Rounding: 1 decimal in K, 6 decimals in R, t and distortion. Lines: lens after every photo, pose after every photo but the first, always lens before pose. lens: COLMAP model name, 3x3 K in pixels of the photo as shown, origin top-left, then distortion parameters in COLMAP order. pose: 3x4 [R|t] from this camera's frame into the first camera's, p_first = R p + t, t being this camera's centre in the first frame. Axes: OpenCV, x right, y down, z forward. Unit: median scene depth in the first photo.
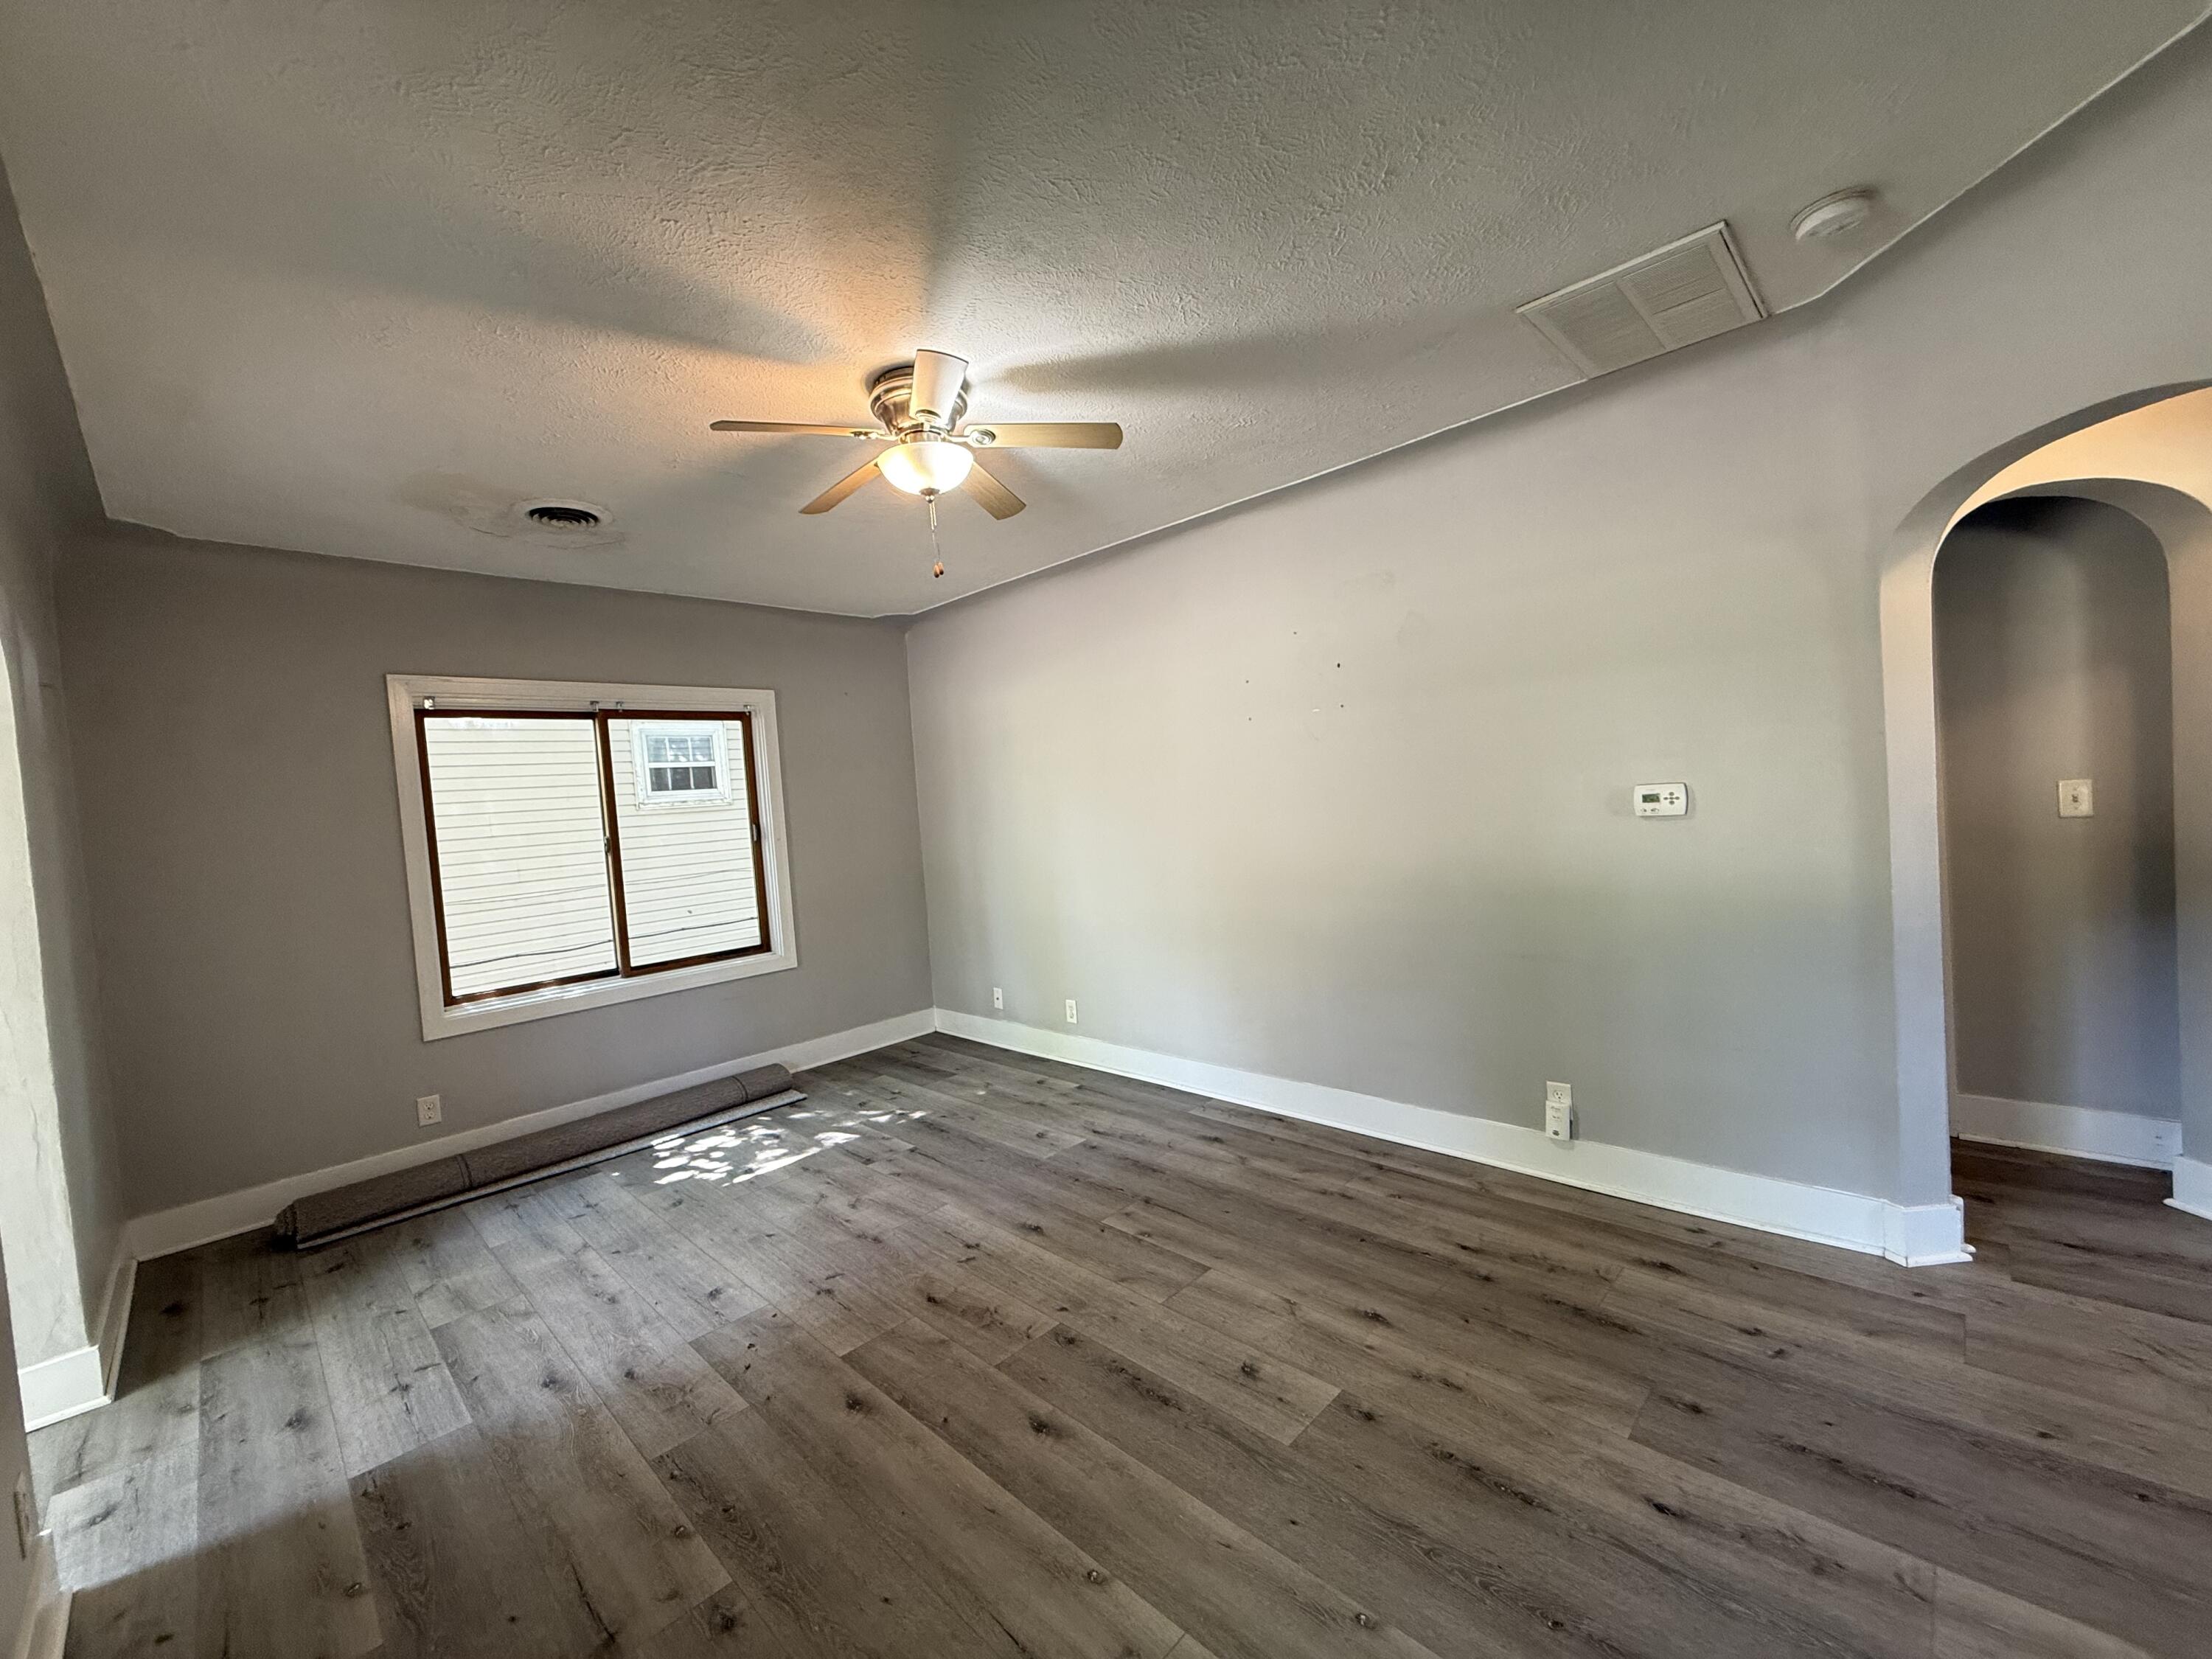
lens RADIAL K [[883.5, 0, 1101.2], [0, 883.5, 833.7], [0, 0, 1]] dist [0.001548, 0.000441]
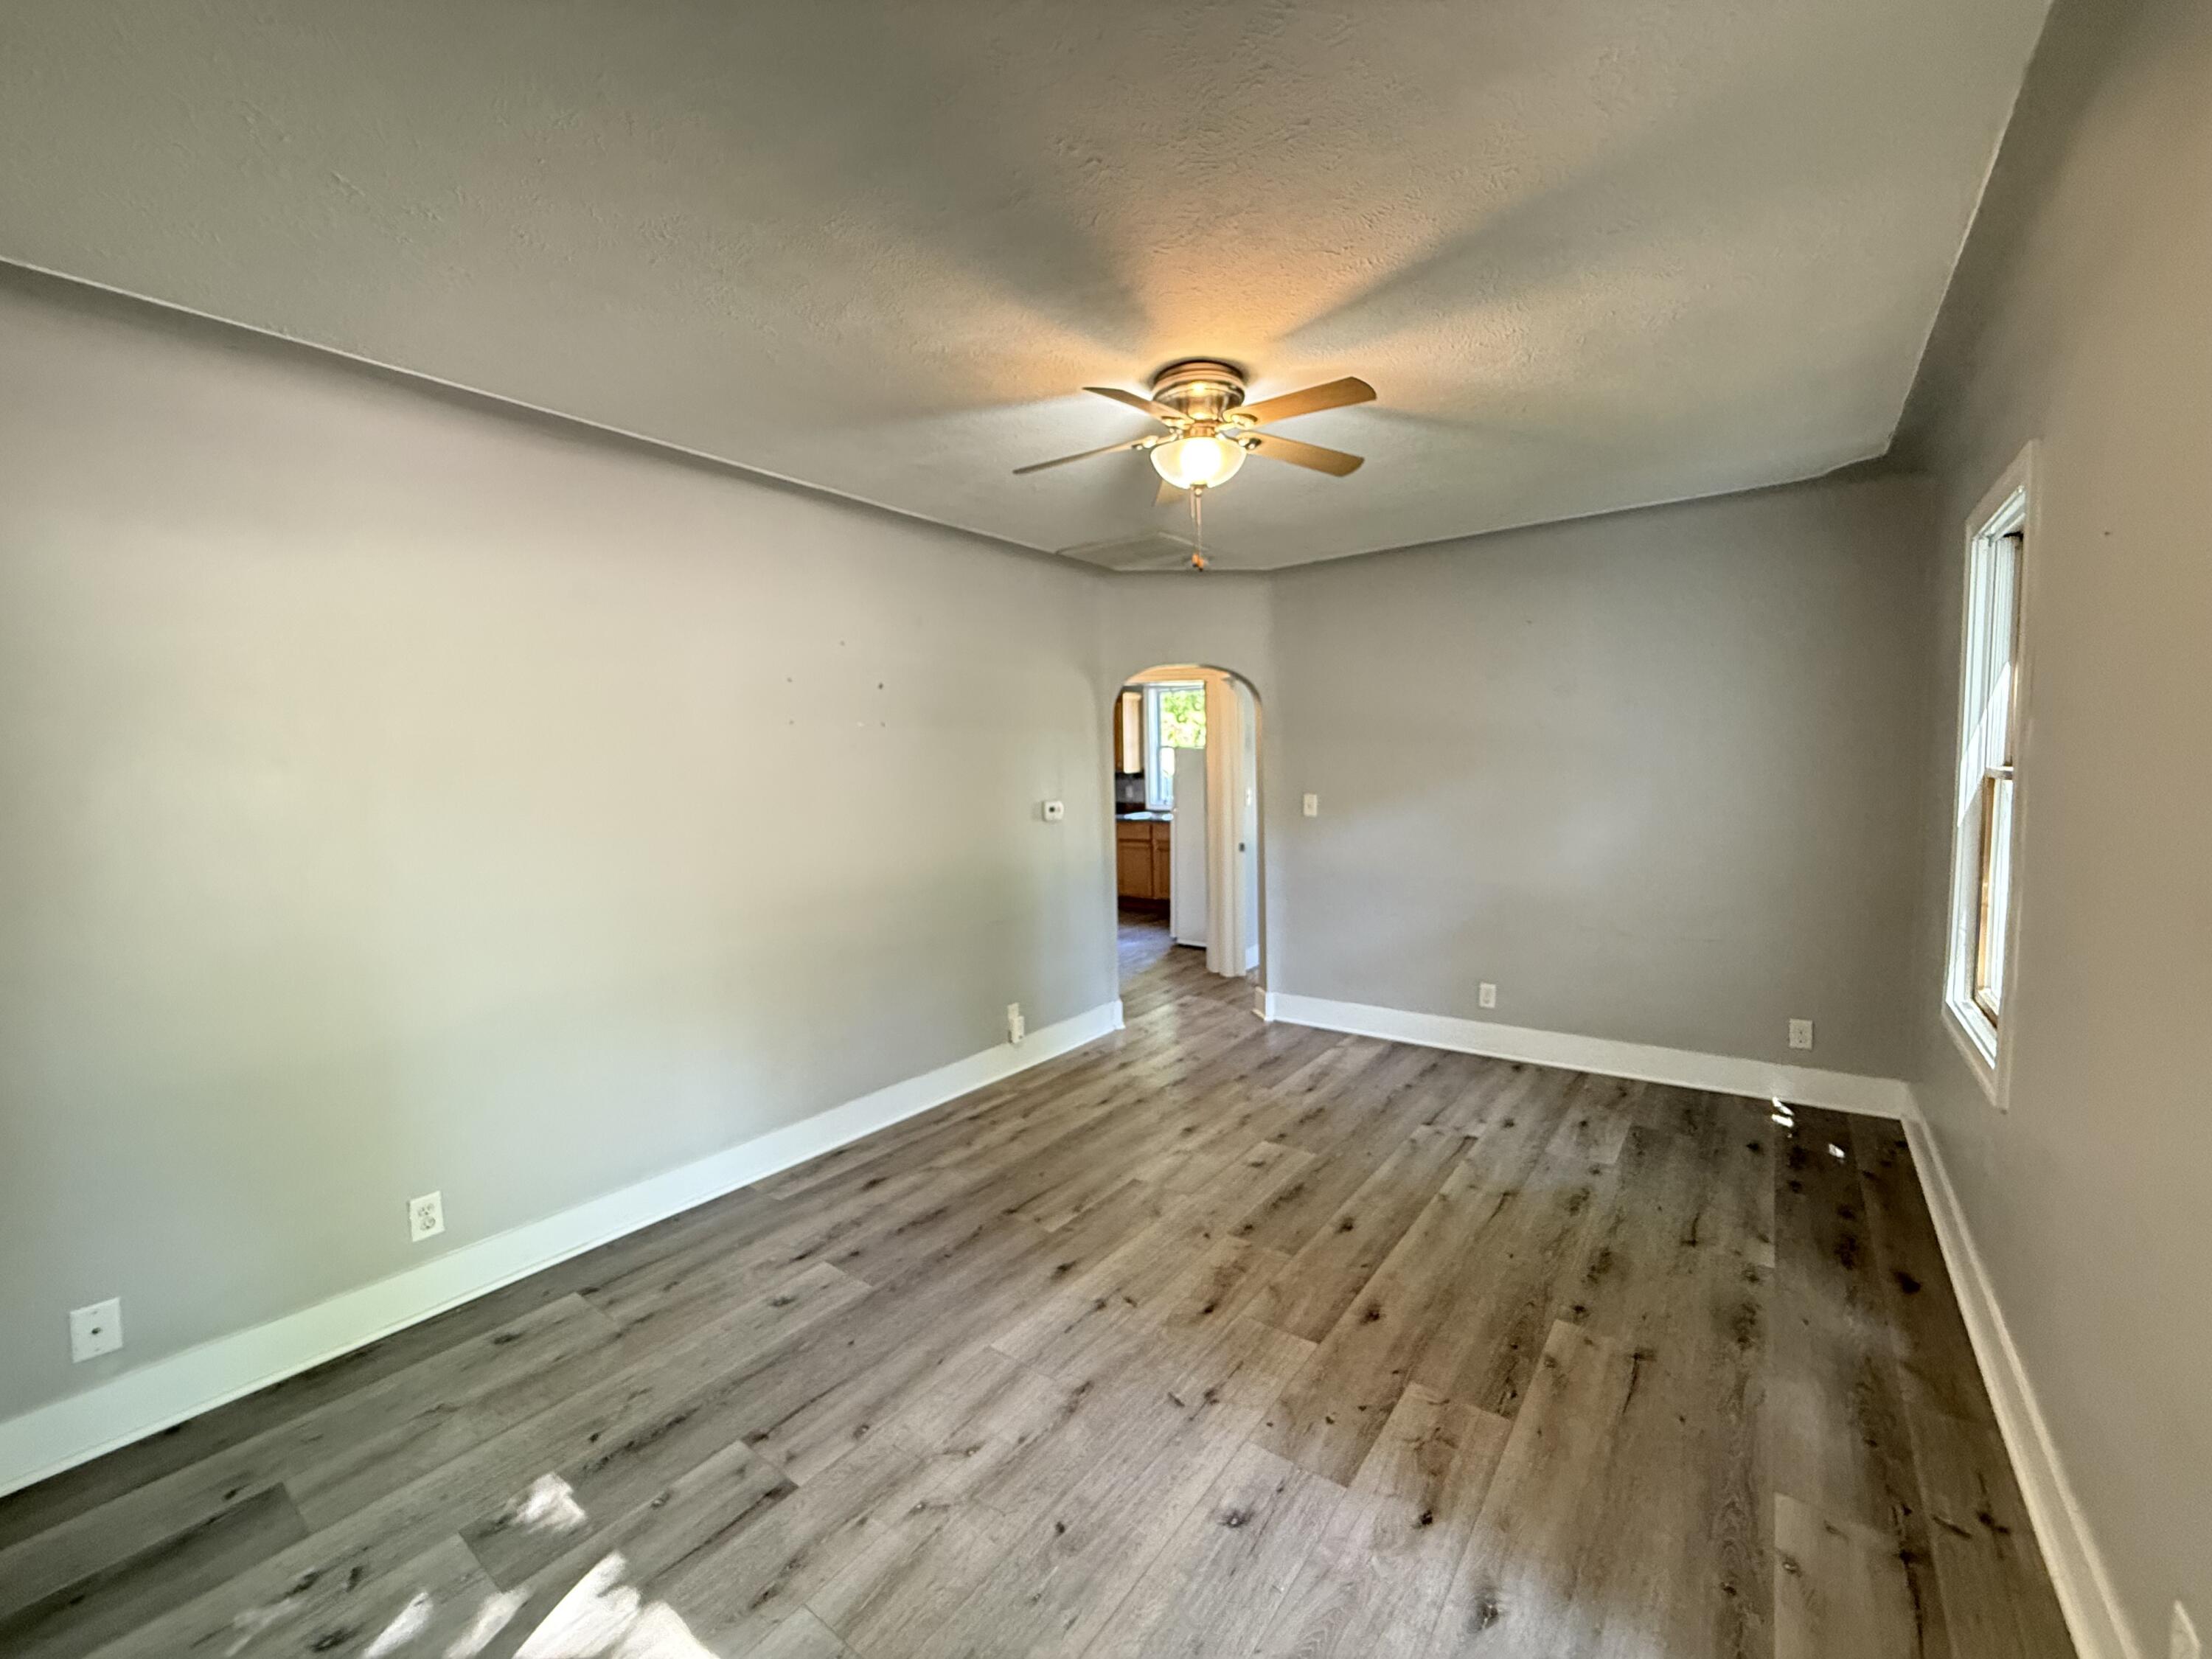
lens RADIAL K [[883.5, 0, 1111.9], [0, 883.5, 835.6], [0, 0, 1]] dist [0.001548, 0.000441]
pose [[-0.131511, -0.002854, 0.991311, -1.049671], [0.072846, 0.997264, 0.012536, -0.004935], [-0.988635, 0.073862, -0.130943, 1.110637]]
